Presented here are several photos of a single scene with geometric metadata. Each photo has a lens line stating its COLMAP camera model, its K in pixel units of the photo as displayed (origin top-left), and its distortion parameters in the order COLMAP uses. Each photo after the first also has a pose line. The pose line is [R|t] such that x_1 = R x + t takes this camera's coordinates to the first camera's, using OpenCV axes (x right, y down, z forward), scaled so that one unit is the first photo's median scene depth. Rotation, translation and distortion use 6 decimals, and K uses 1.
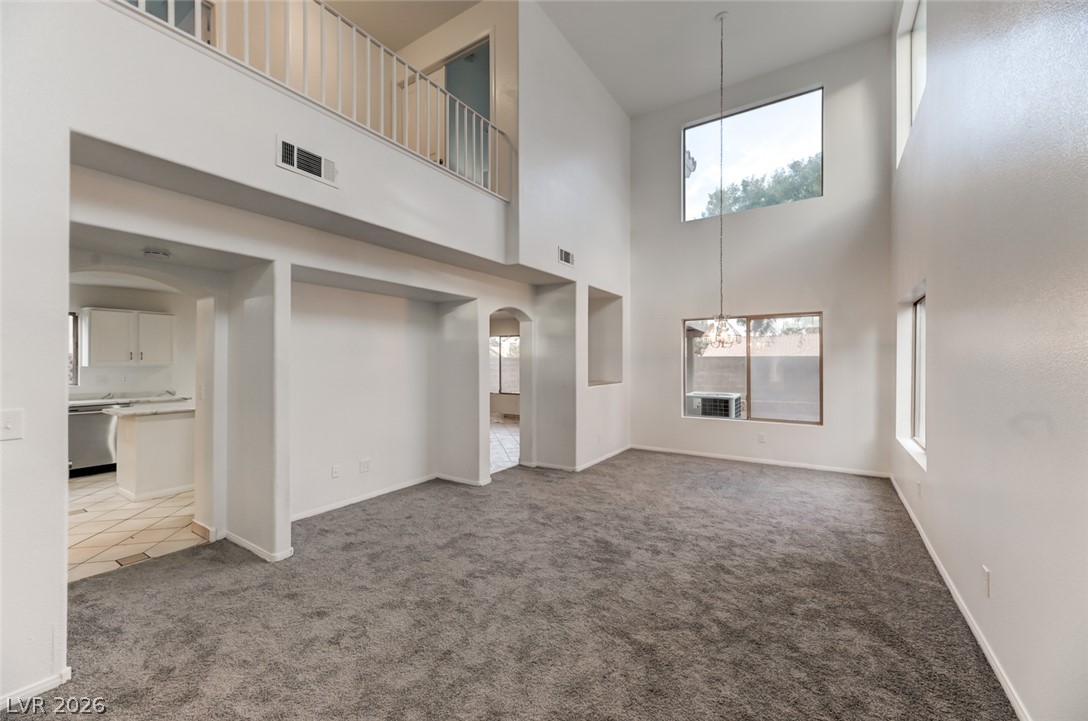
lens RADIAL K [[445.2, 0, 538.6], [0, 445.2, 359.7], [0, 0, 1]] dist [0.013254, -0.002160]
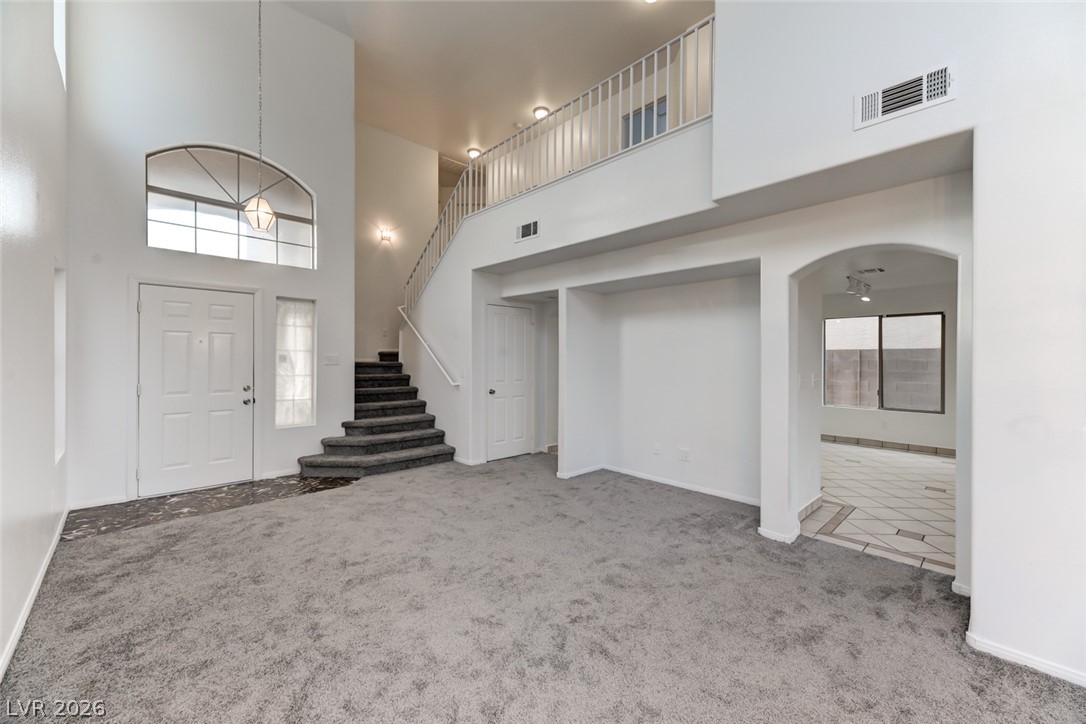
lens RADIAL K [[435.2, 0, 539.2], [0, 435.2, 360.9], [0, 0, 1]] dist [-0.000024, -0.000011]
pose [[-0.246128, 0.010647, -0.969179, 0.783070], [0.001502, 0.999943, 0.010604, 0.013326], [0.969236, 0.001155, -0.246130, 1.099880]]
